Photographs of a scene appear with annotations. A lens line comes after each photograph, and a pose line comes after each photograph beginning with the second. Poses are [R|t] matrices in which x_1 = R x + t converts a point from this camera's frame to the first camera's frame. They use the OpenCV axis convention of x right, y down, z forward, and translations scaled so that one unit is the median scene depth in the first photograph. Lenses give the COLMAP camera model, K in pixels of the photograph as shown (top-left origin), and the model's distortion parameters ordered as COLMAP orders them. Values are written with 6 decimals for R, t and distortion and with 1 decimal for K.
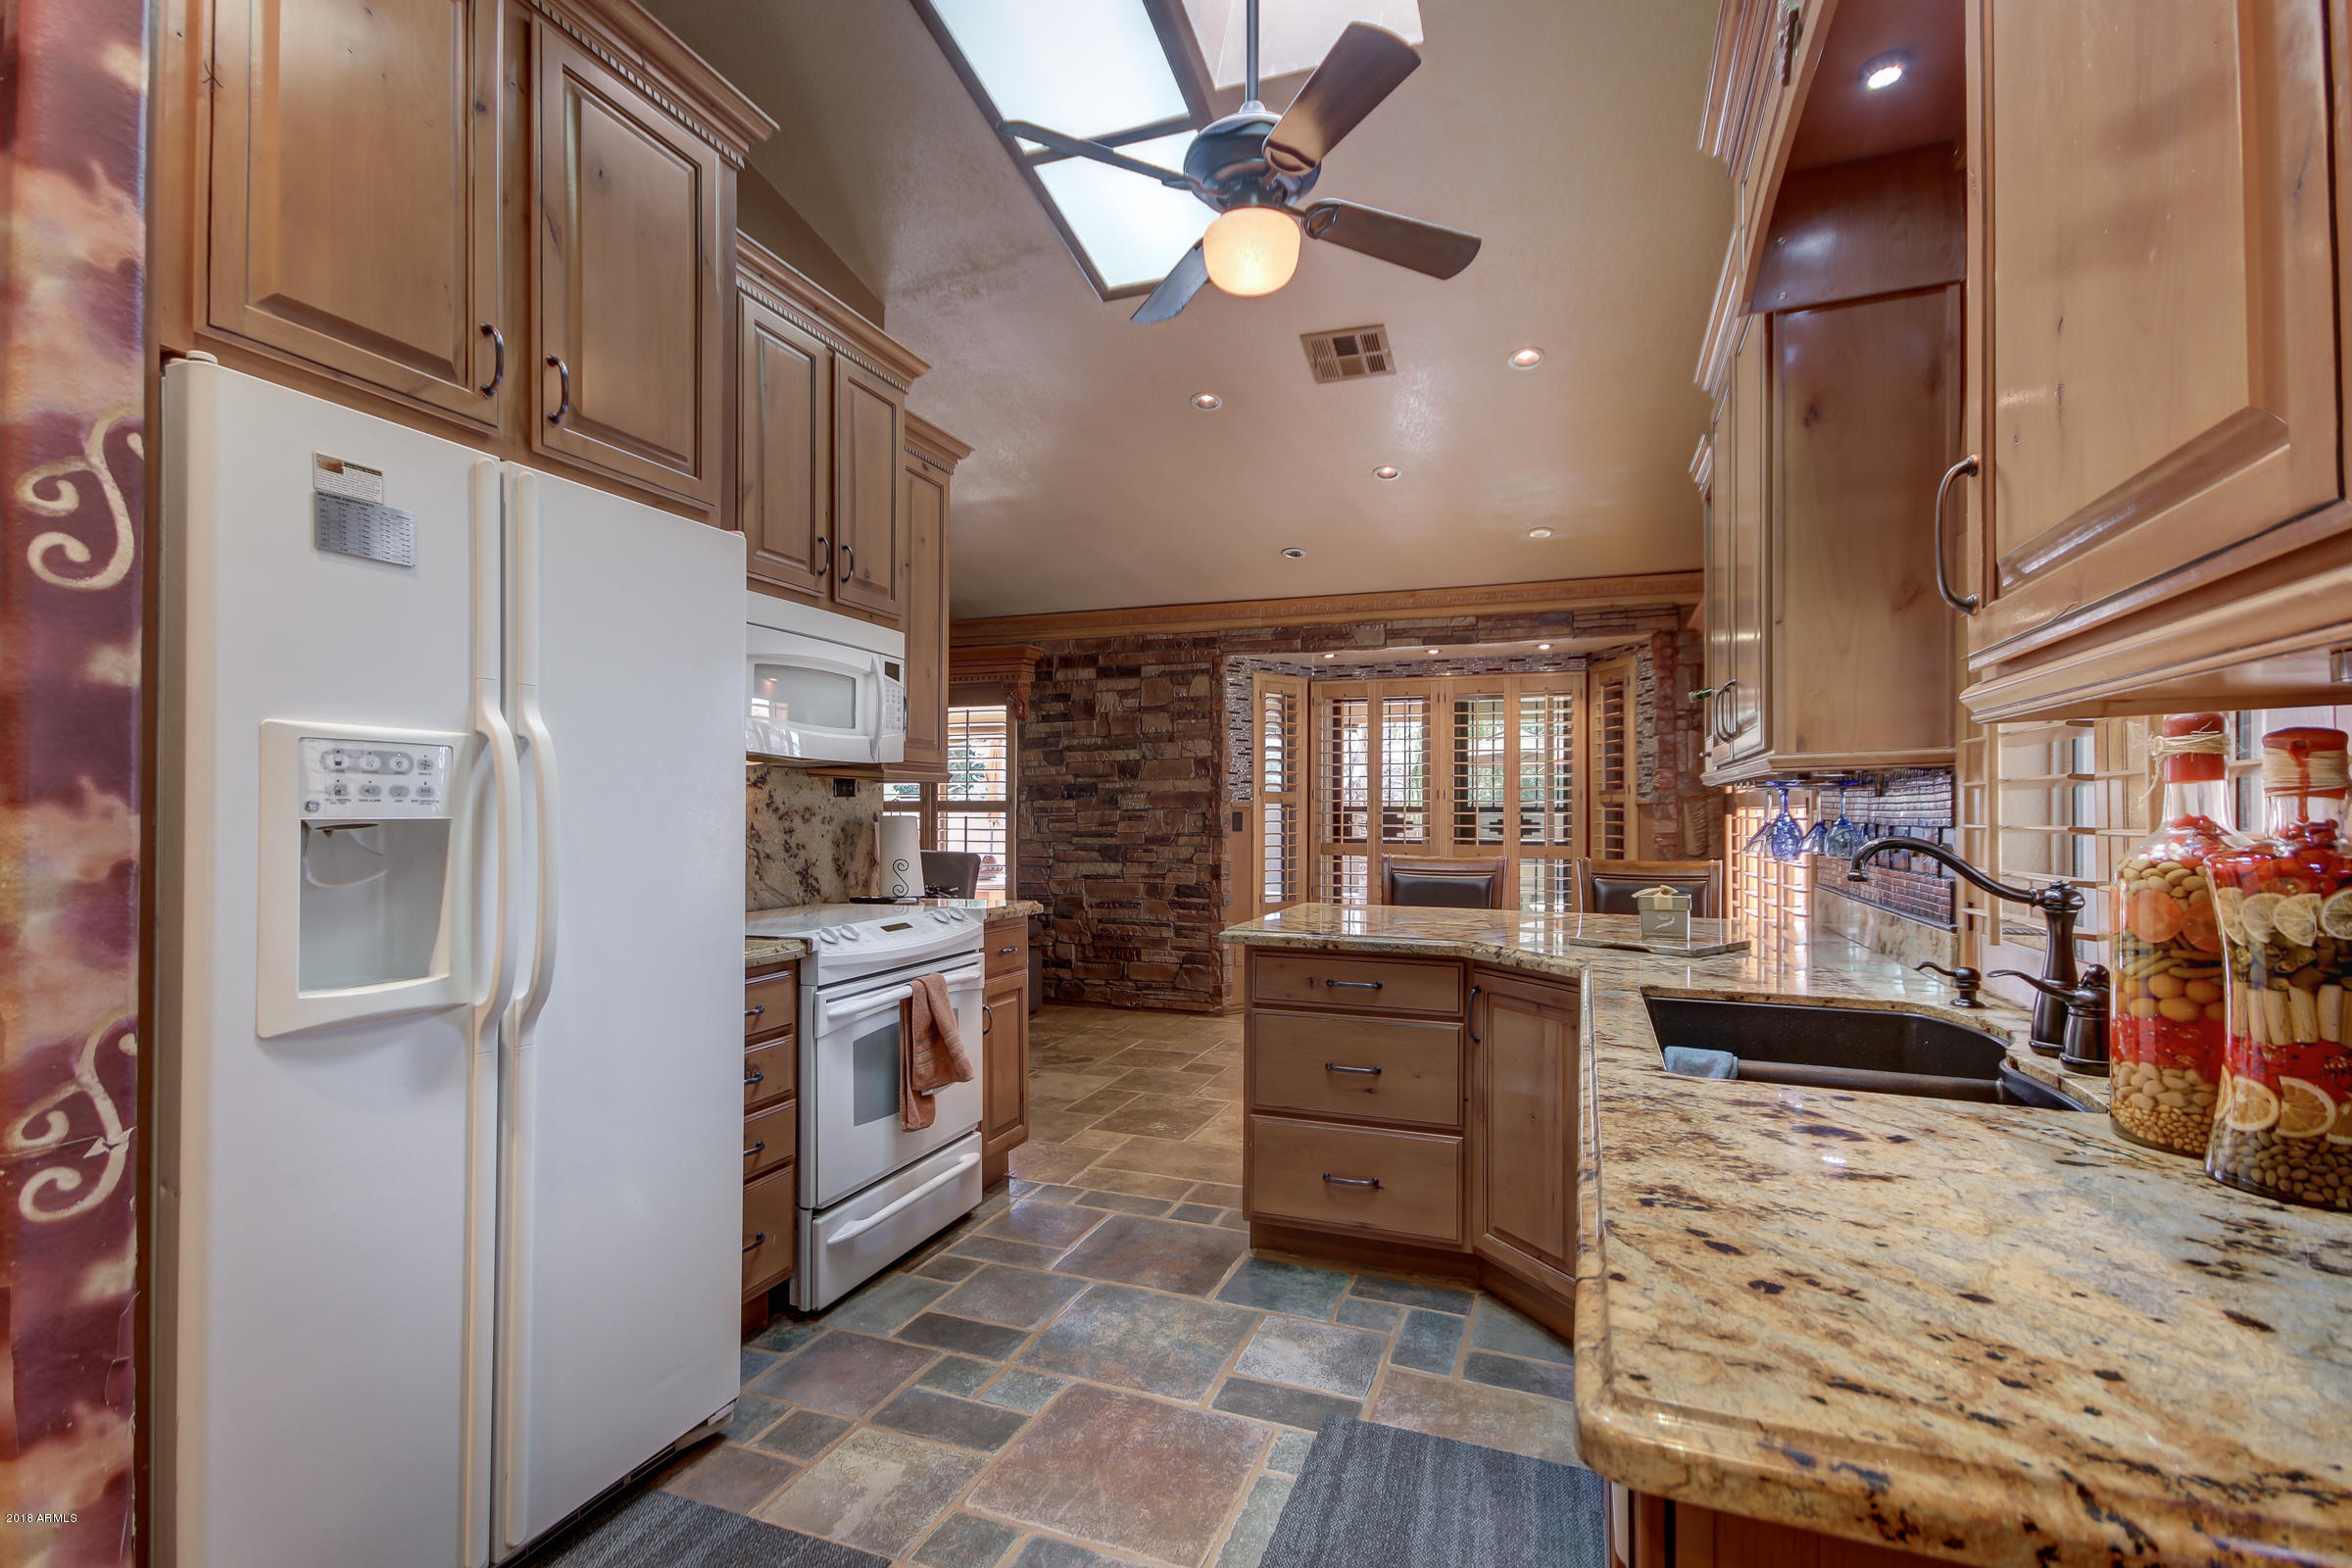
lens RADIAL K [[1097.0, 0, 1174.5], [0, 1097.0, 796.2], [0, 0, 1]] dist [0.026078, -0.008293]
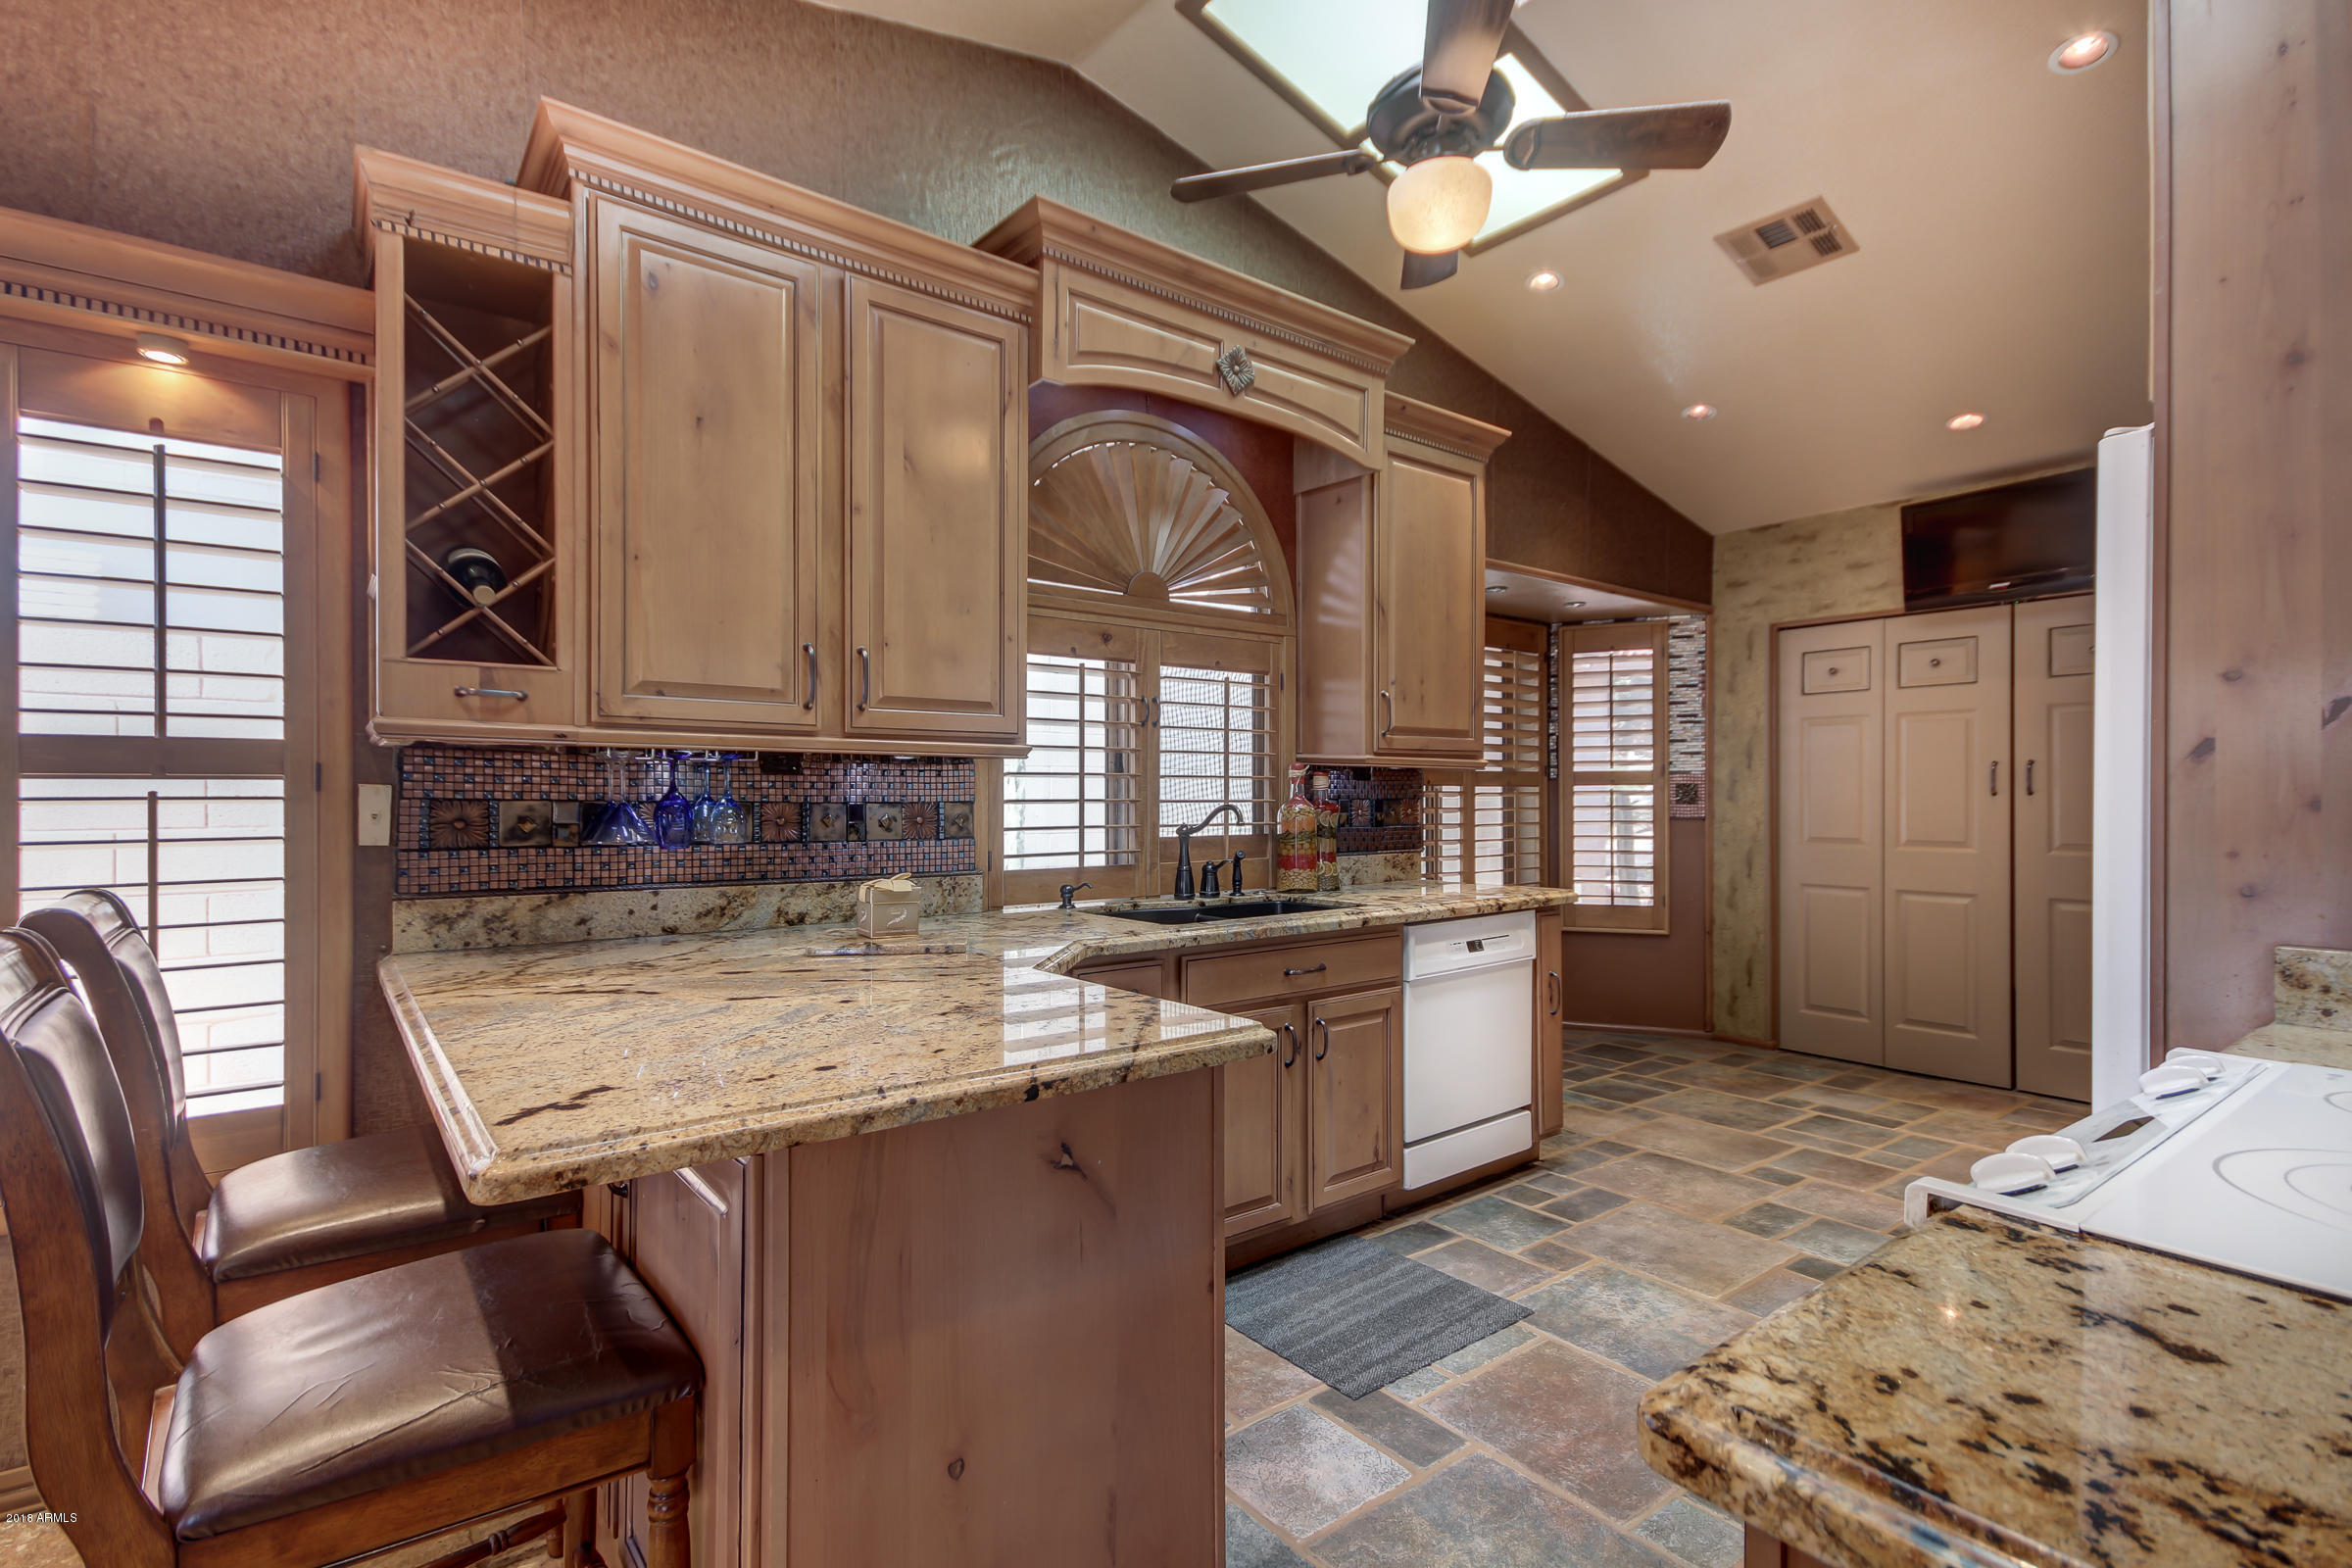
lens RADIAL K [[1097.1, 0, 1161.5], [0, 1097.1, 798.1], [0, 0, 1]] dist [0.009465, -0.000236]
pose [[-0.847767, -0.007179, 0.530320, -0.190603], [-0.013001, 0.999889, -0.007249, 0.023208], [-0.530209, -0.013040, -0.847767, 1.570545]]
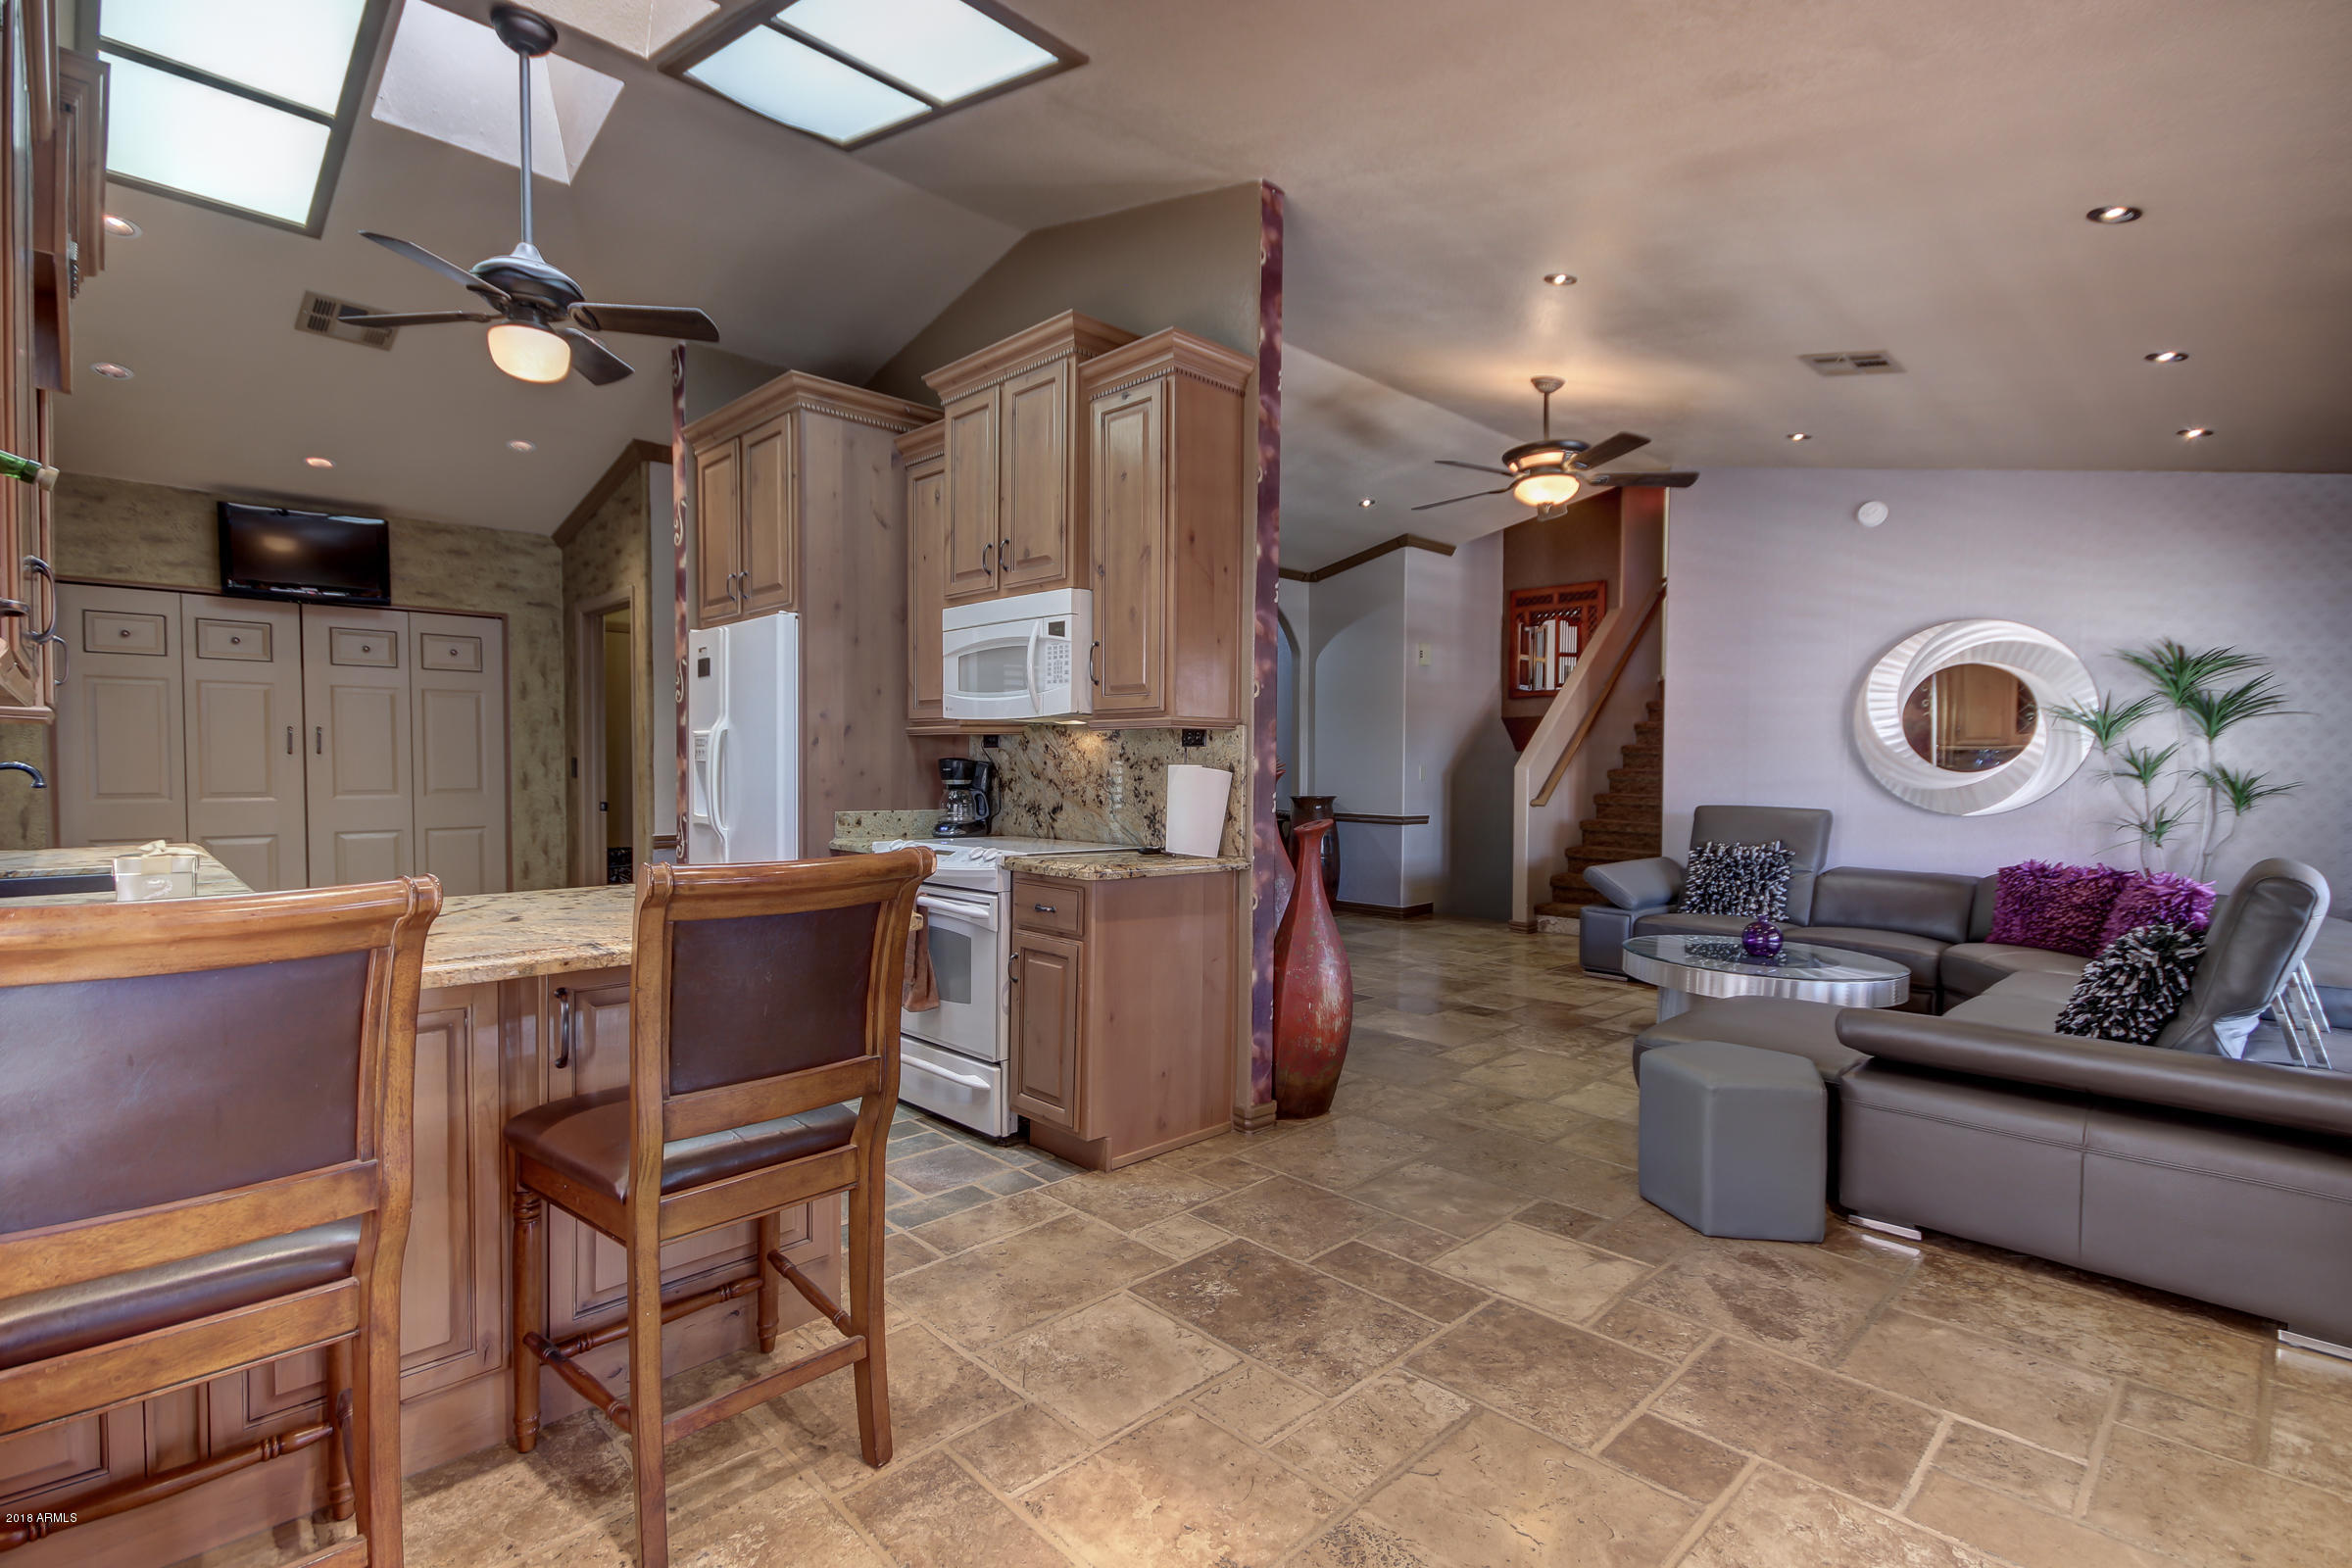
lens RADIAL K [[1097.0, 0, 1174.5], [0, 1097.0, 796.2], [0, 0, 1]] dist [0.026078, -0.008293]
pose [[-0.427069, 0.020280, -0.903992, 0.816035], [0.003655, 0.999779, 0.020702, 0.033414], [0.904212, 0.005537, -0.427048, 1.904687]]
